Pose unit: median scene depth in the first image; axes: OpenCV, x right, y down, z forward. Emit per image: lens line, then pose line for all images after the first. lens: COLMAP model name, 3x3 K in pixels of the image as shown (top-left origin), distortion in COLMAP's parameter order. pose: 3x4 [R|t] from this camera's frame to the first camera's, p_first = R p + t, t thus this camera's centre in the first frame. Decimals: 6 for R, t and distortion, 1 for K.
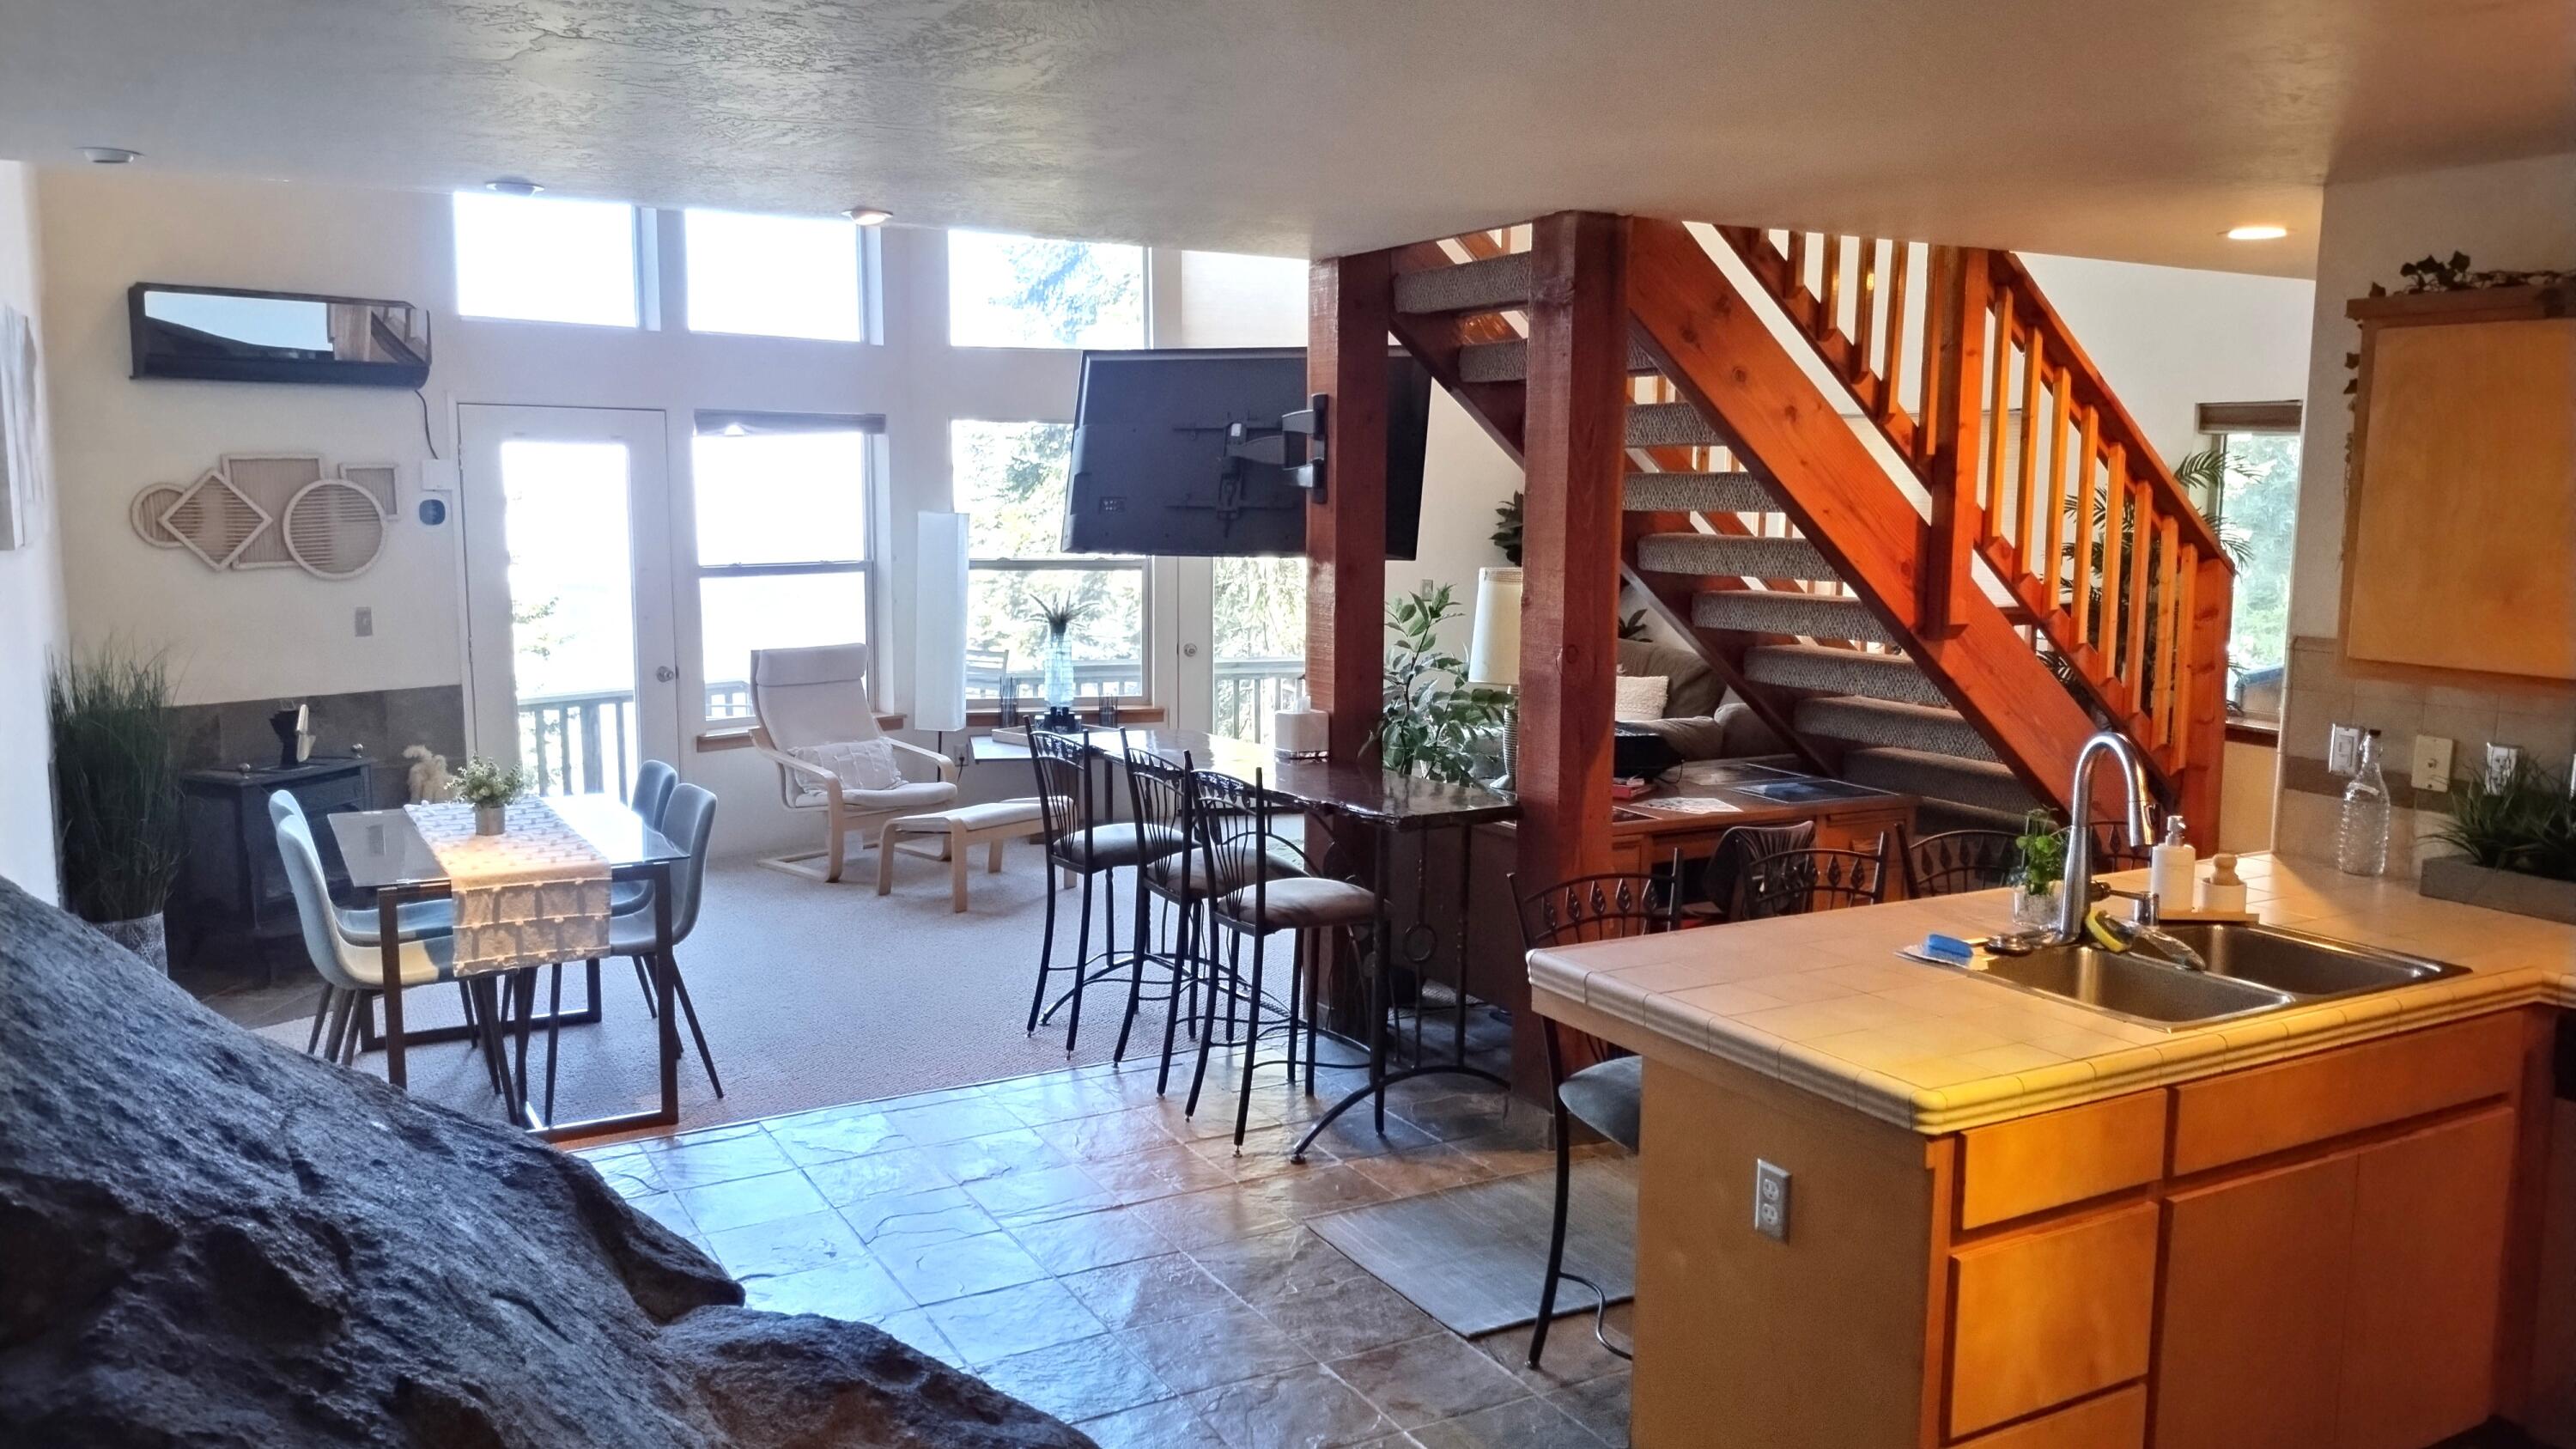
lens RADIAL K [[1898.6, 0, 1289.1], [0, 1898.6, 719.4], [0, 0, 1]] dist [0.076166, -0.099228]
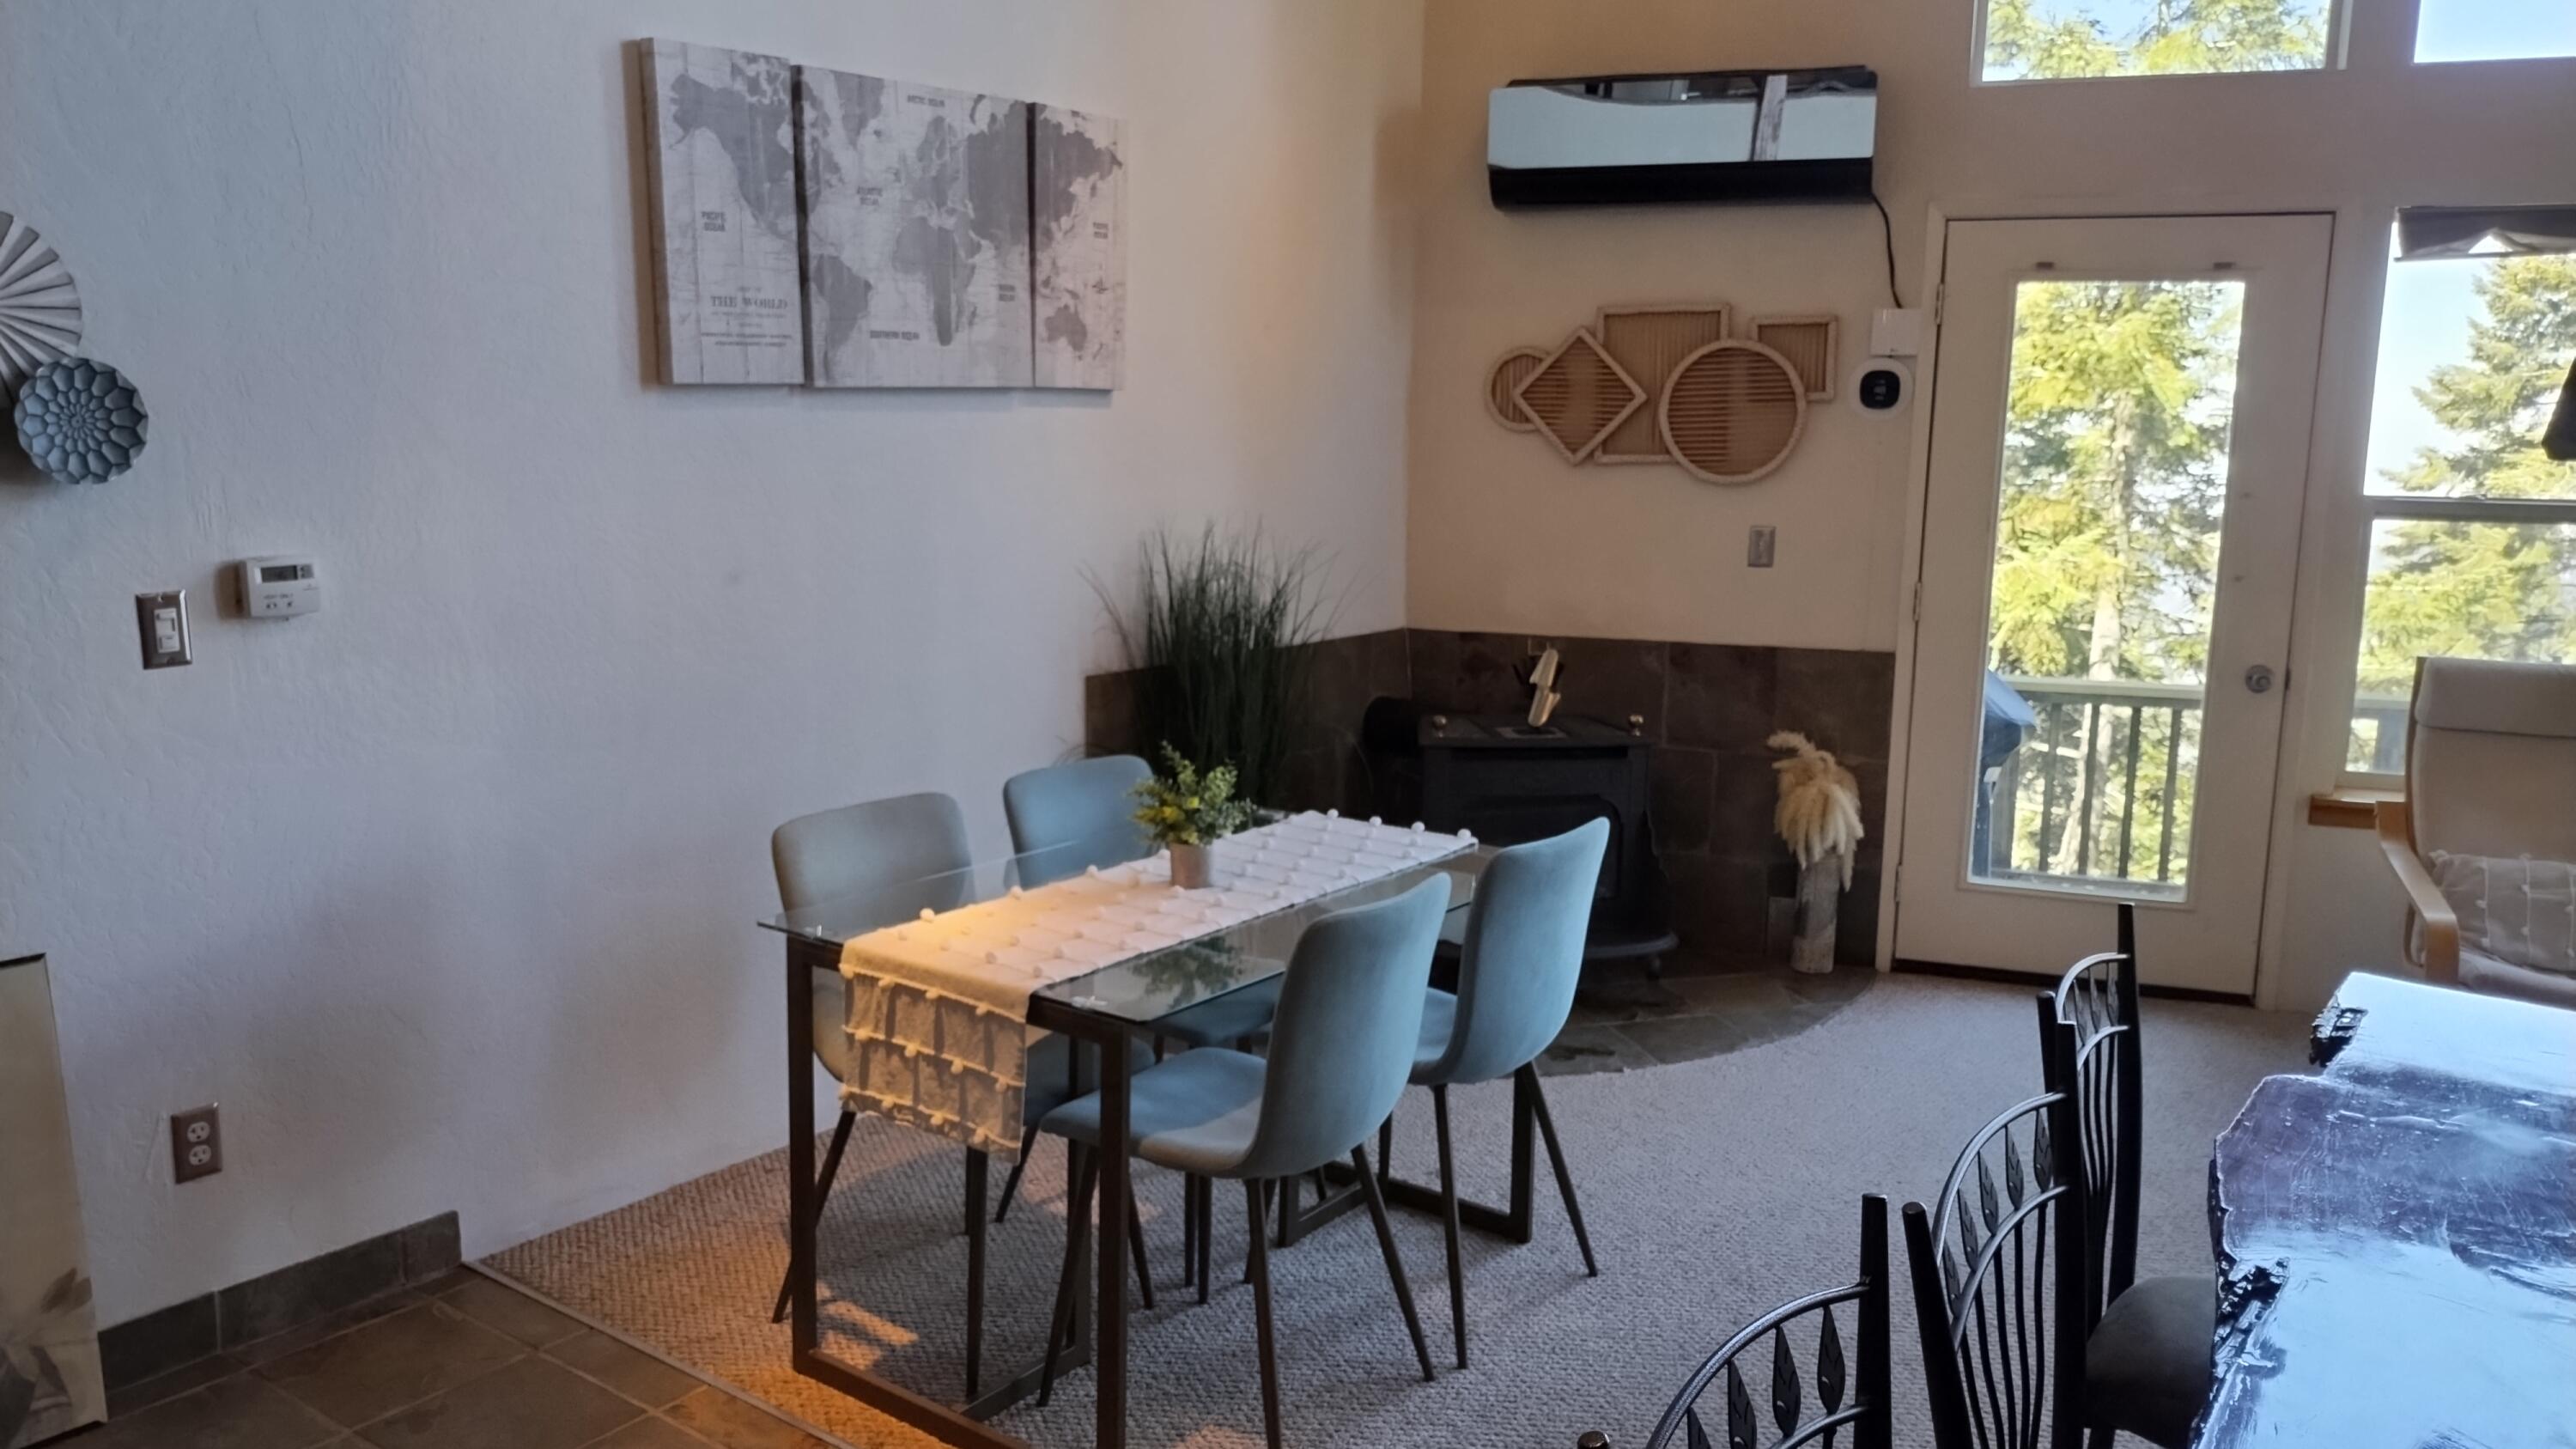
lens RADIAL K [[1934.2, 0, 1288.0], [0, 1934.2, 724.5], [0, 0, 1]] dist [0.082888, -0.132400]
pose [[0.414369, 0.151847, -0.897352, 0.092884], [-0.125797, 0.986075, 0.108771, -0.042026], [0.901373, 0.067813, 0.427701, 0.543289]]
